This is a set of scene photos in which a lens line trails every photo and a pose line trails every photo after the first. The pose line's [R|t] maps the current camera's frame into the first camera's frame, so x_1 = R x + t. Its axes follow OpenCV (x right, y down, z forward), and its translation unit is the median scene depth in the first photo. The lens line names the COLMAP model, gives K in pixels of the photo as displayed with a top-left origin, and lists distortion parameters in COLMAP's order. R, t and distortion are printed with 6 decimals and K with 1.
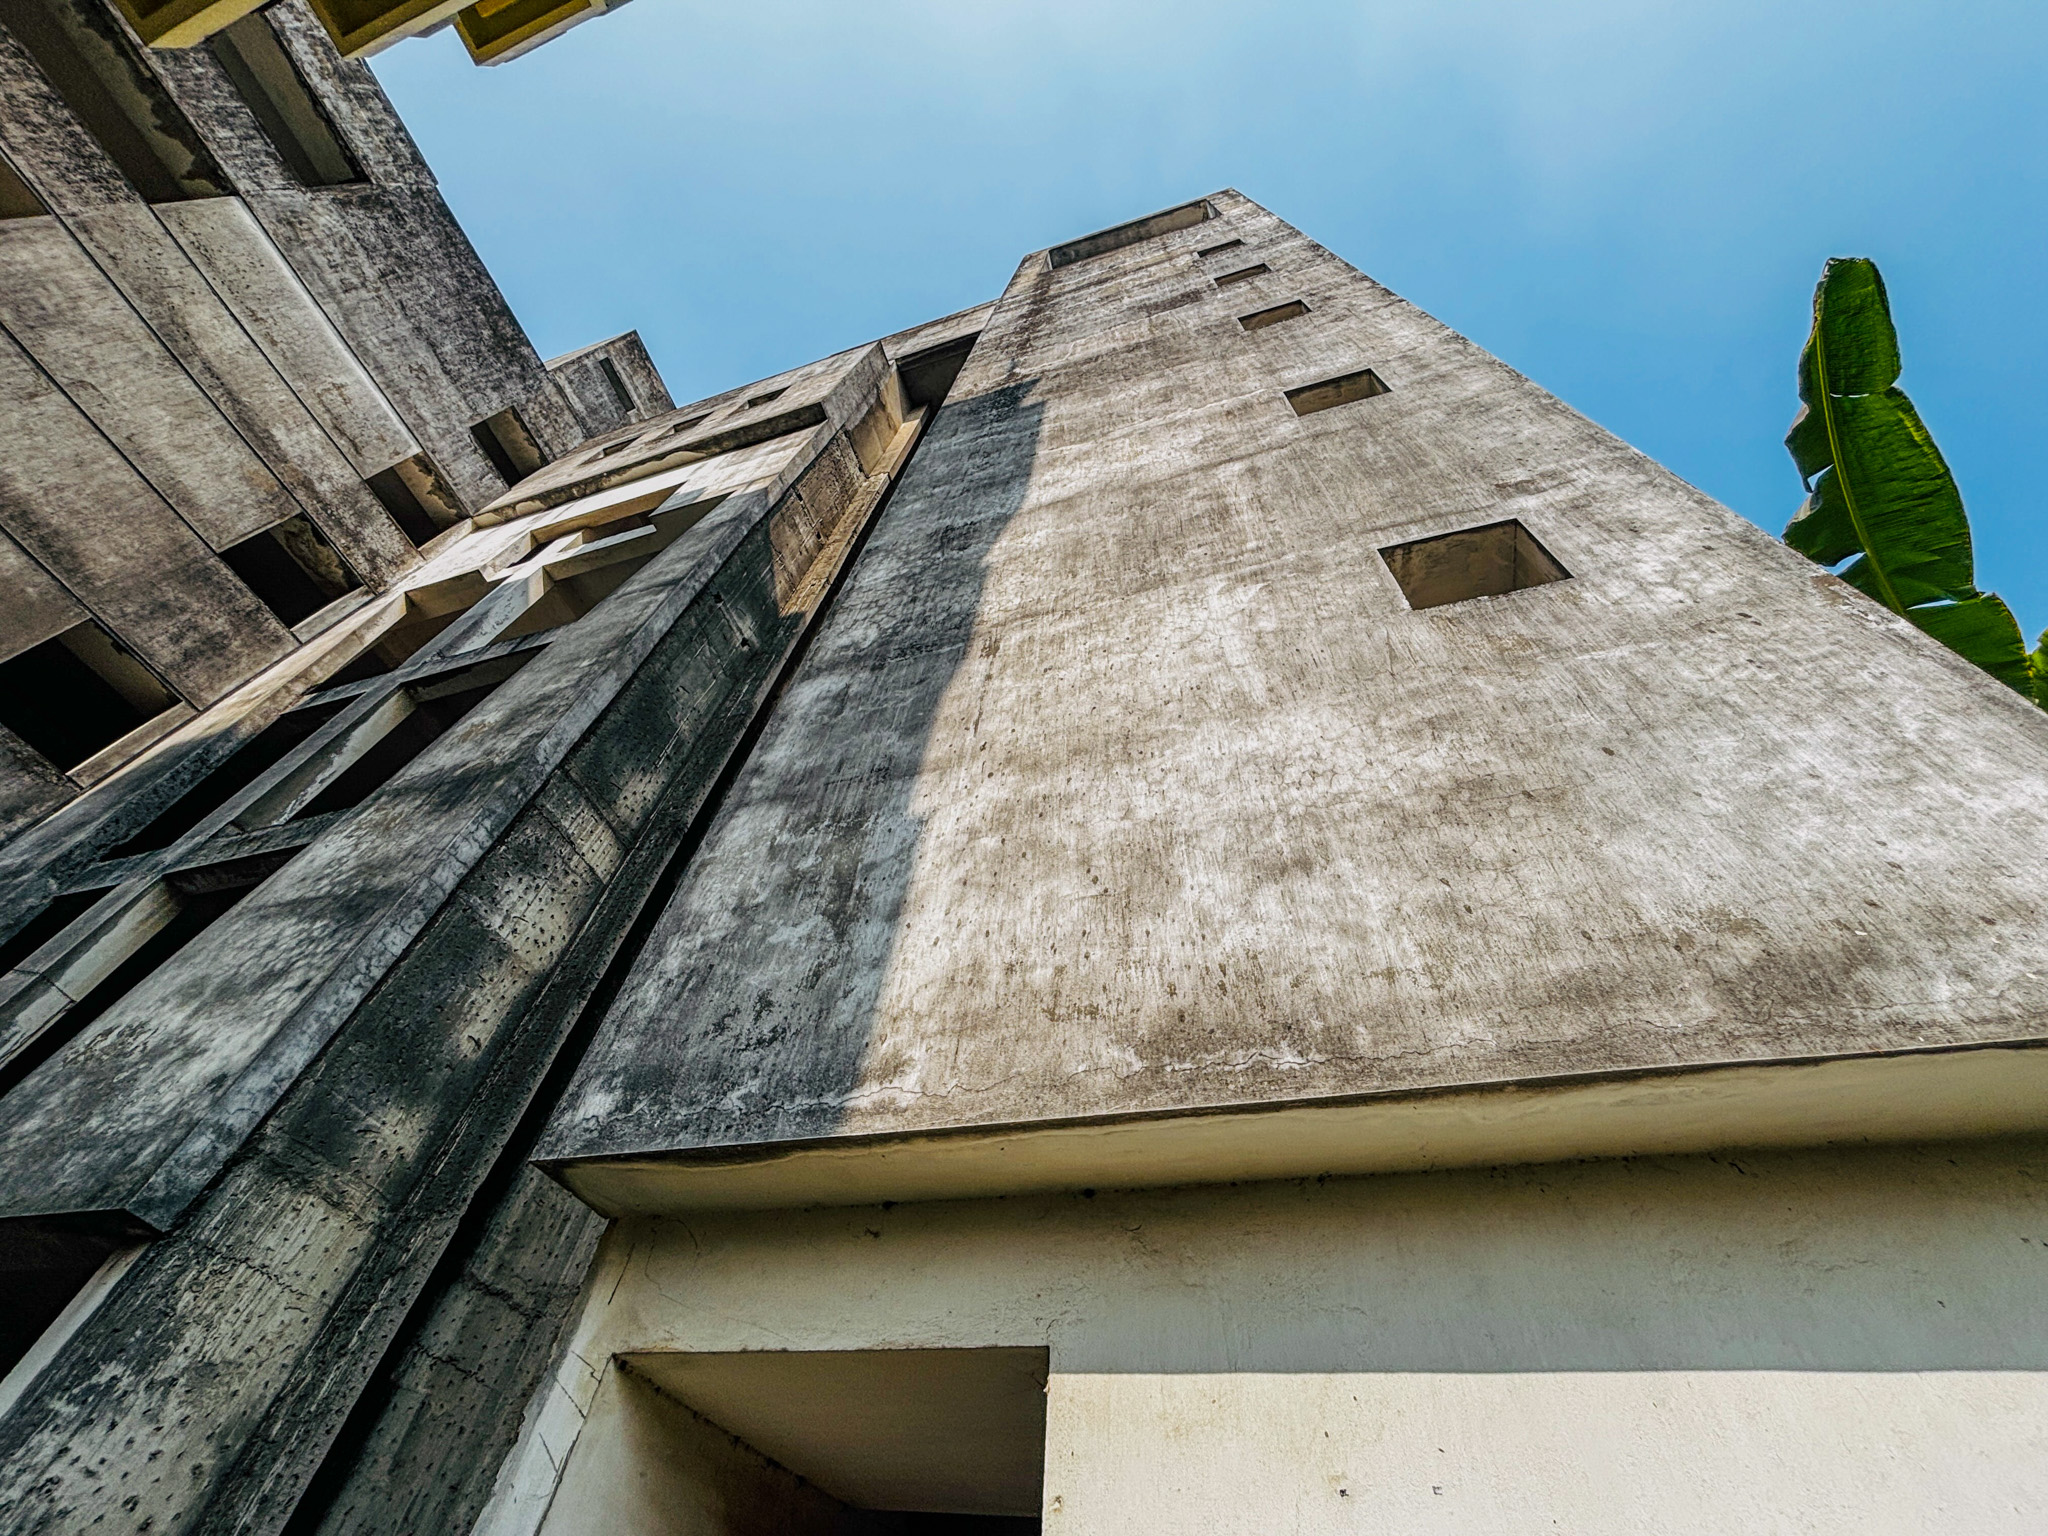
lens RADIAL K [[835.0, 0, 1021.2], [0, 835.0, 762.8], [0, 0, 1]] dist [-0.002960, 0.000967]
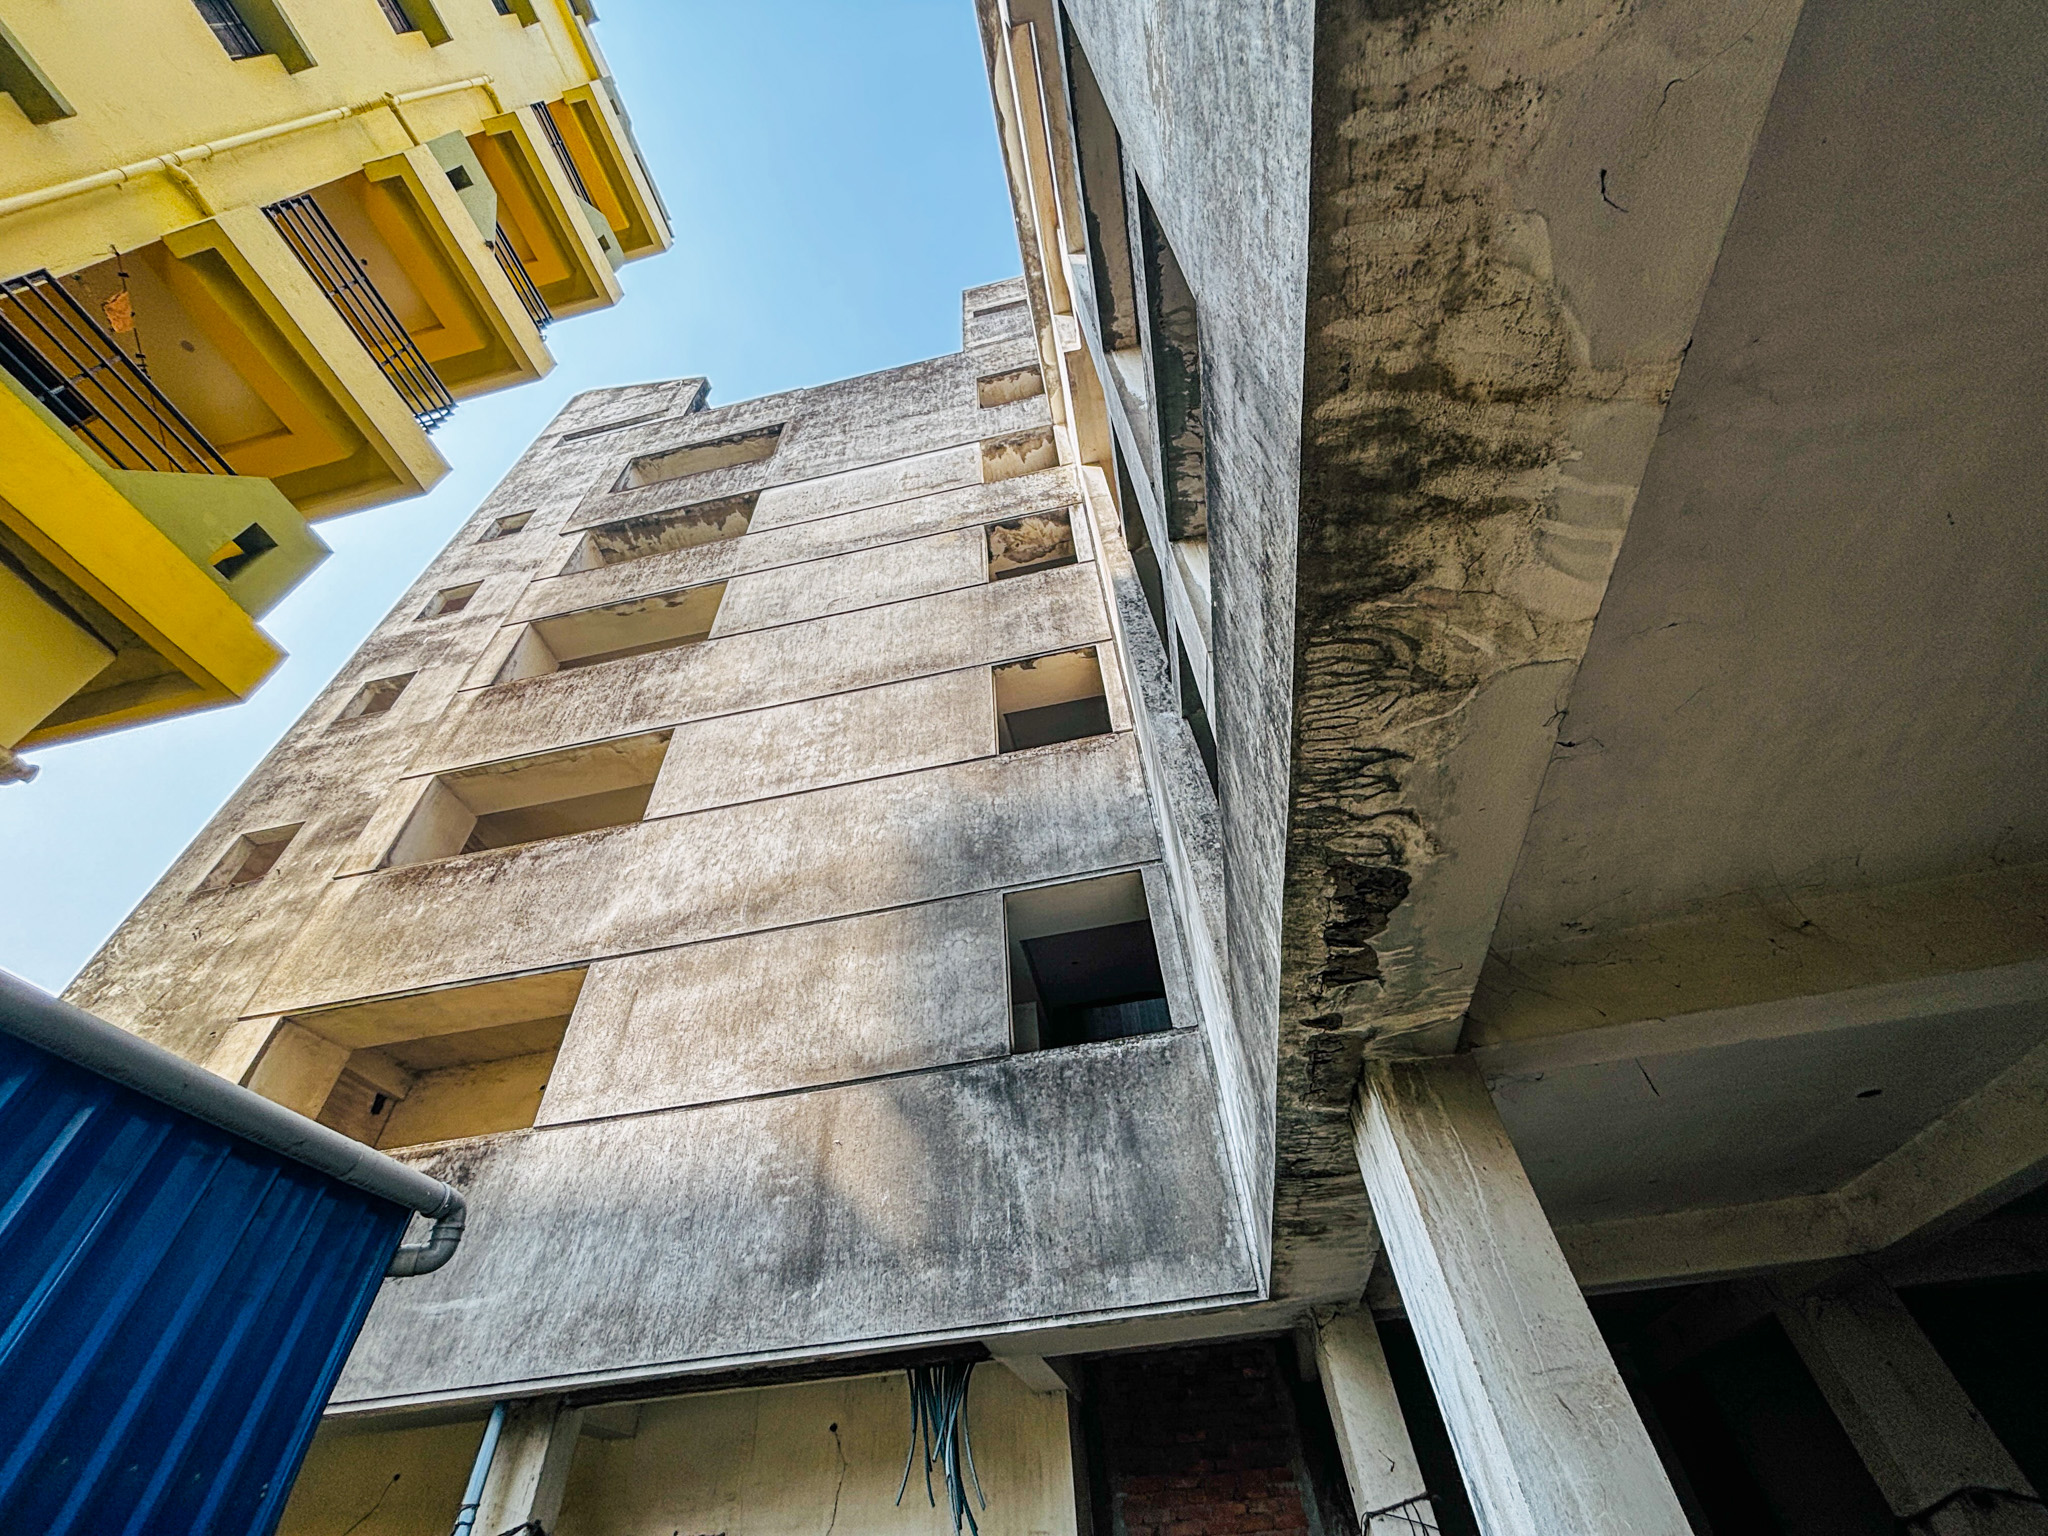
lens RADIAL K [[823.1, 0, 1020.6], [0, 823.1, 766.9], [0, 0, 1]] dist [-0.002747, 0.000055]
pose [[0.084467, -0.763047, -0.640800, -1.477901], [0.819627, 0.418916, -0.390795, 0.716428], [0.566636, -0.492208, 0.660798, 0.812441]]
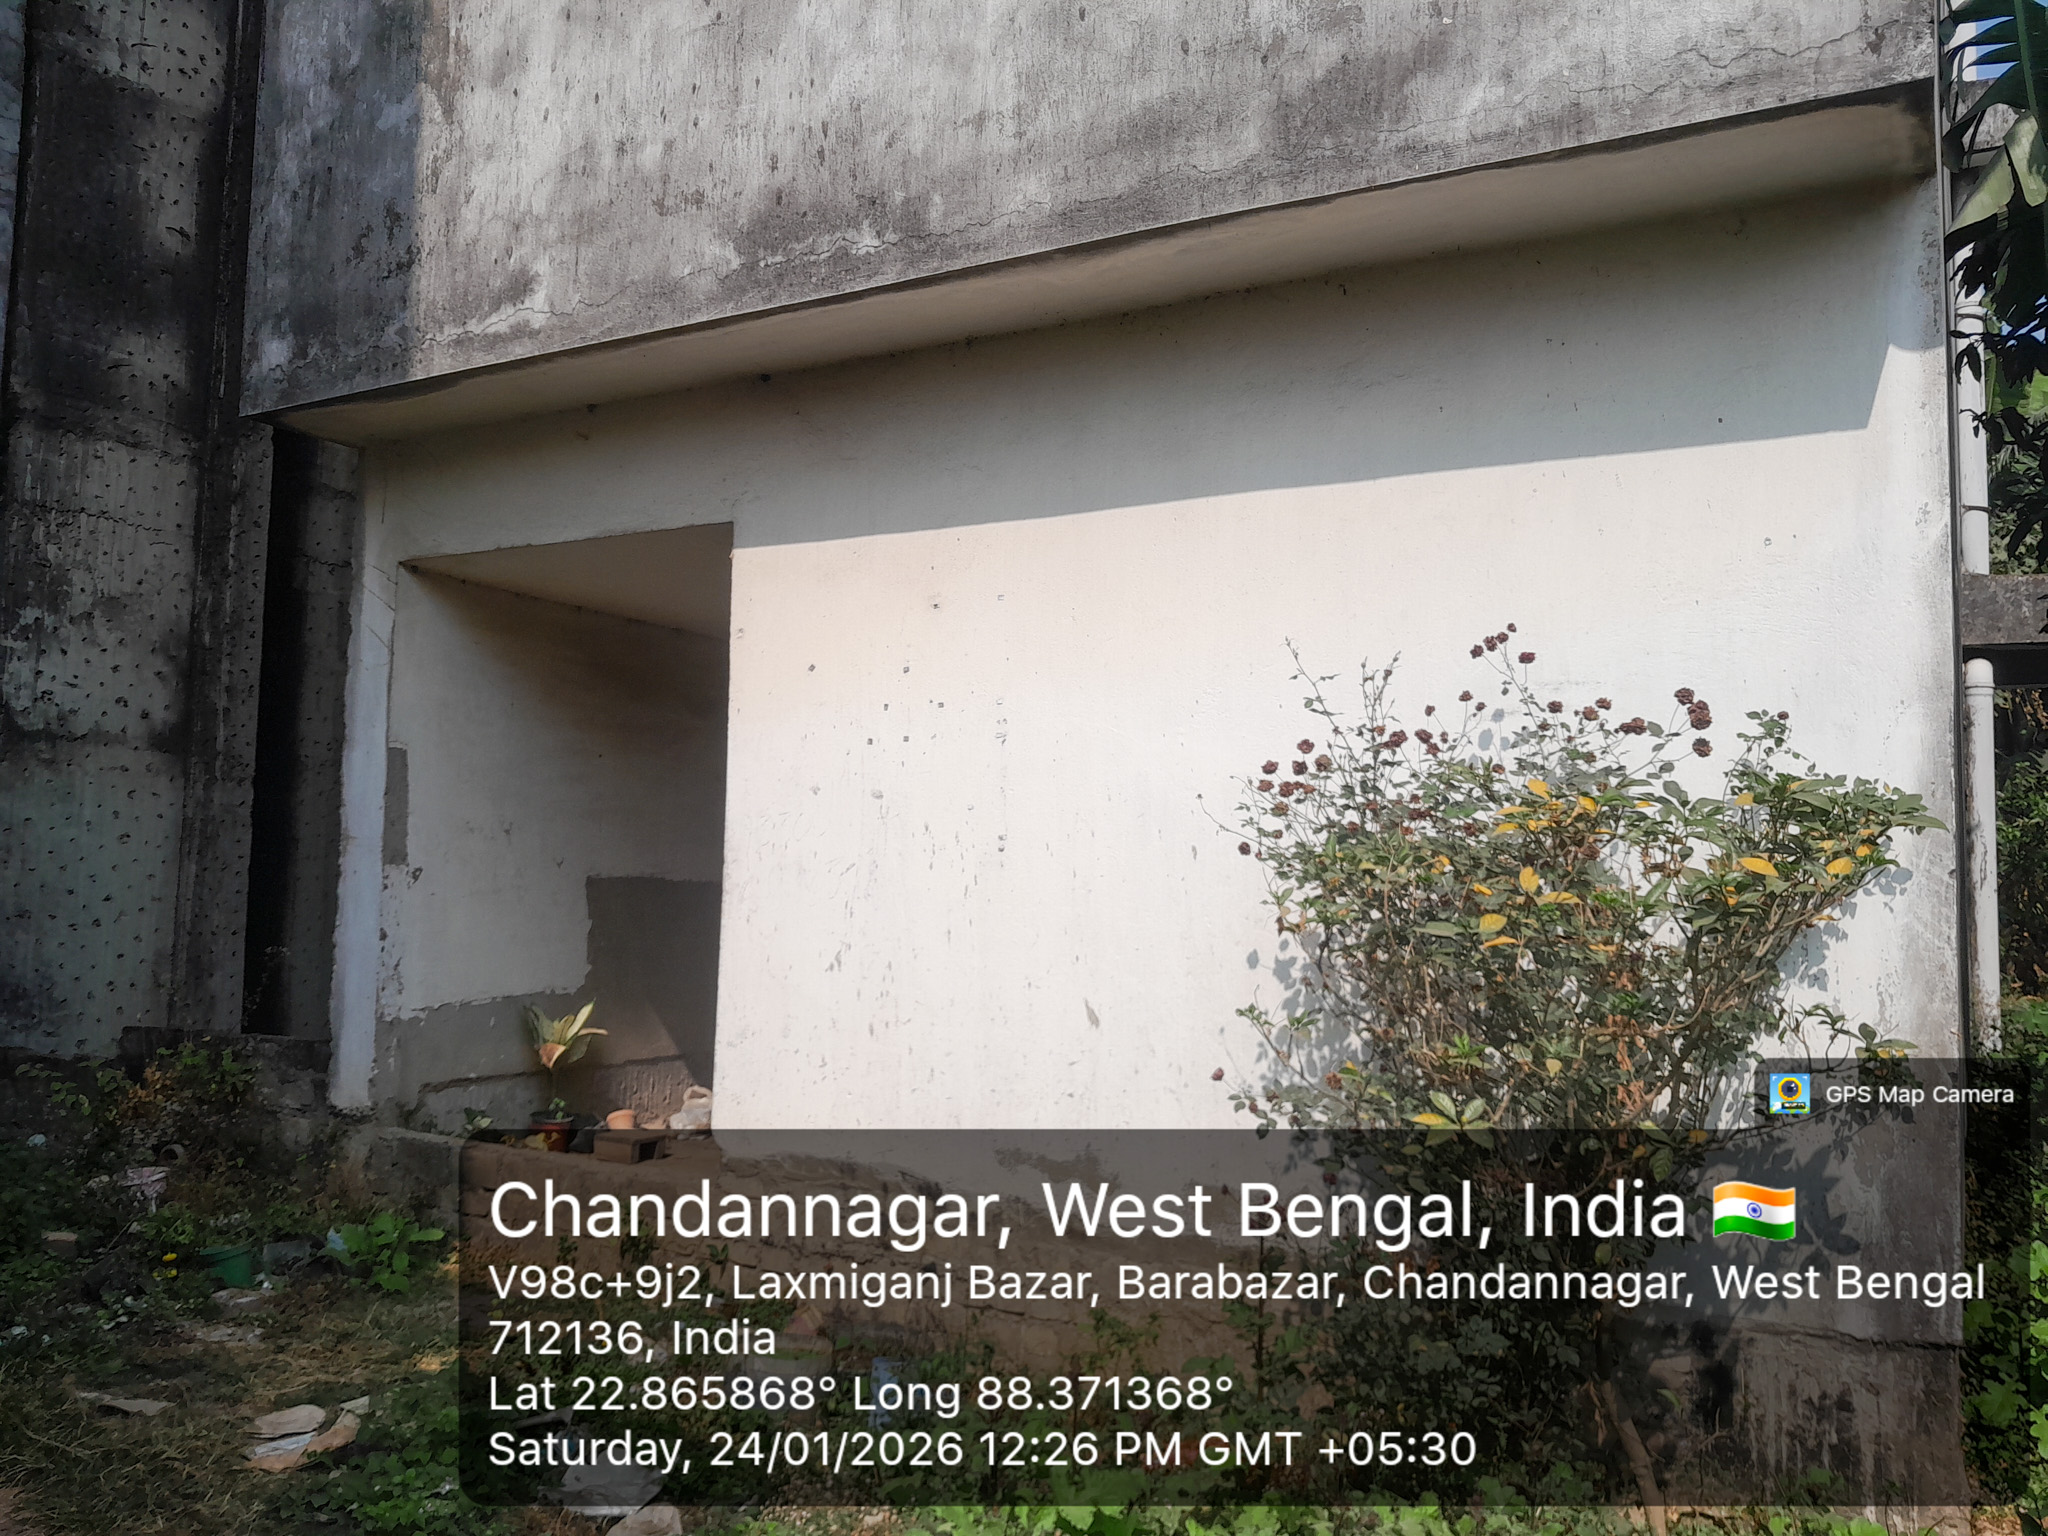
lens RADIAL K [[1632.4, 0, 984.2], [0, 1632.4, 758.1], [0, 0, 1]] dist [-0.010210, 0.009798]
pose [[0.969006, -0.074646, -0.235488, 0.475392], [0.221954, 0.681583, 0.697267, -0.272186], [0.108456, -0.727924, 0.677026, -0.343028]]
